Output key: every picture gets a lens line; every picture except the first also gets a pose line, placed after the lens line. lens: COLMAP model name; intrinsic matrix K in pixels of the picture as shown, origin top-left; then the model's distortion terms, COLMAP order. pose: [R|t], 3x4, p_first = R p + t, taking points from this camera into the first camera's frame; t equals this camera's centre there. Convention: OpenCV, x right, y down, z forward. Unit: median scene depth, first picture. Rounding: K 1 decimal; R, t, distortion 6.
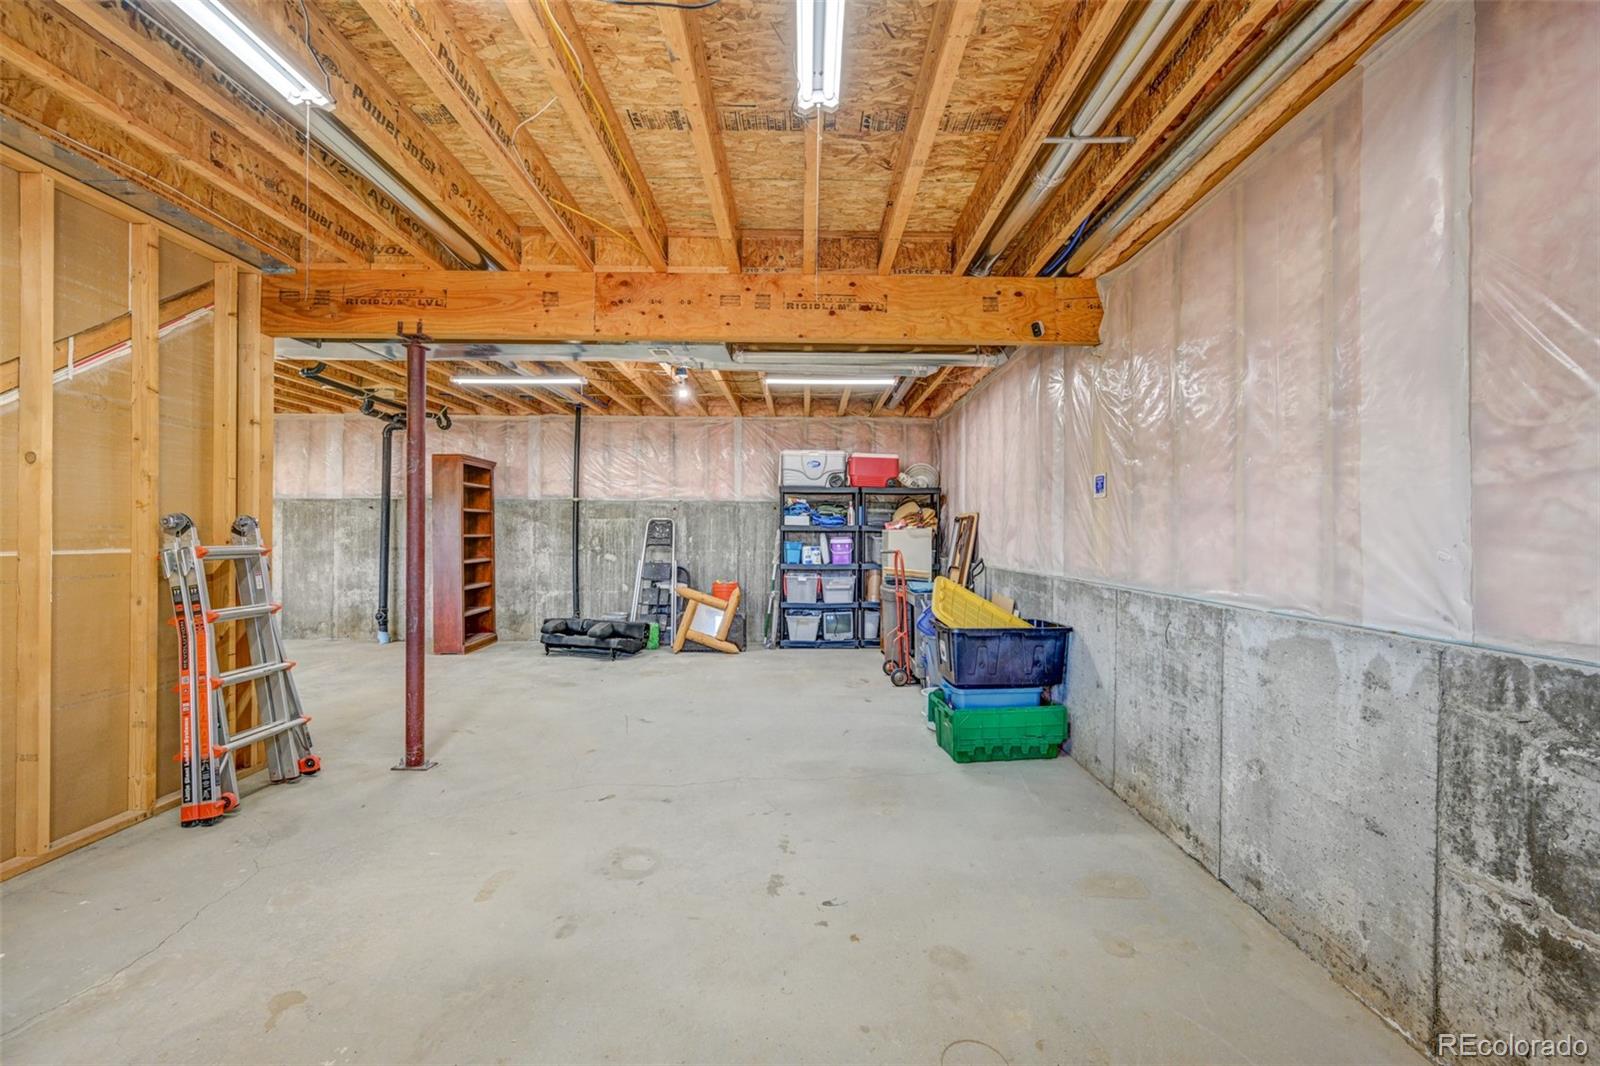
lens RADIAL K [[632.4, 0, 805.3], [0, 632.4, 532.8], [0, 0, 1]] dist [-0.001284, 0.000296]
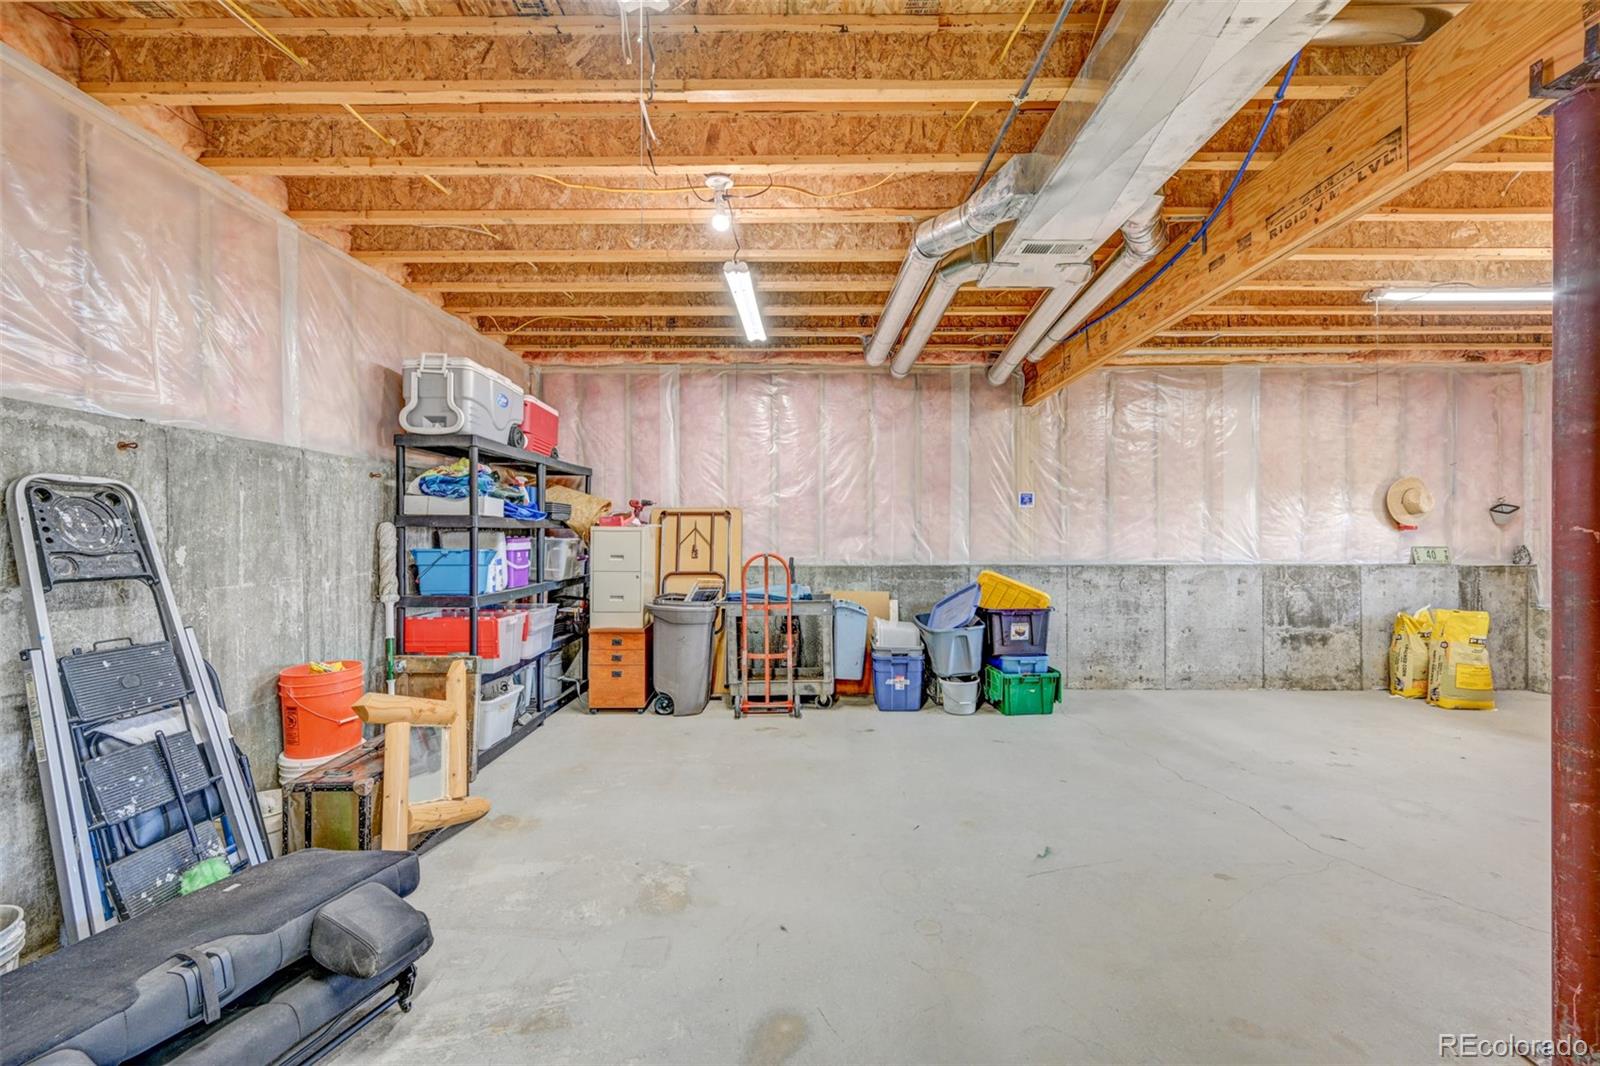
lens RADIAL K [[632.4, 0, 804.3], [0, 632.4, 535.8], [0, 0, 1]] dist [-0.001284, 0.000296]
pose [[0.005475, -0.009291, 0.999942, -1.542459], [-0.000653, 0.999957, 0.009294, -0.004002], [-0.999985, -0.000704, 0.005468, 2.248335]]
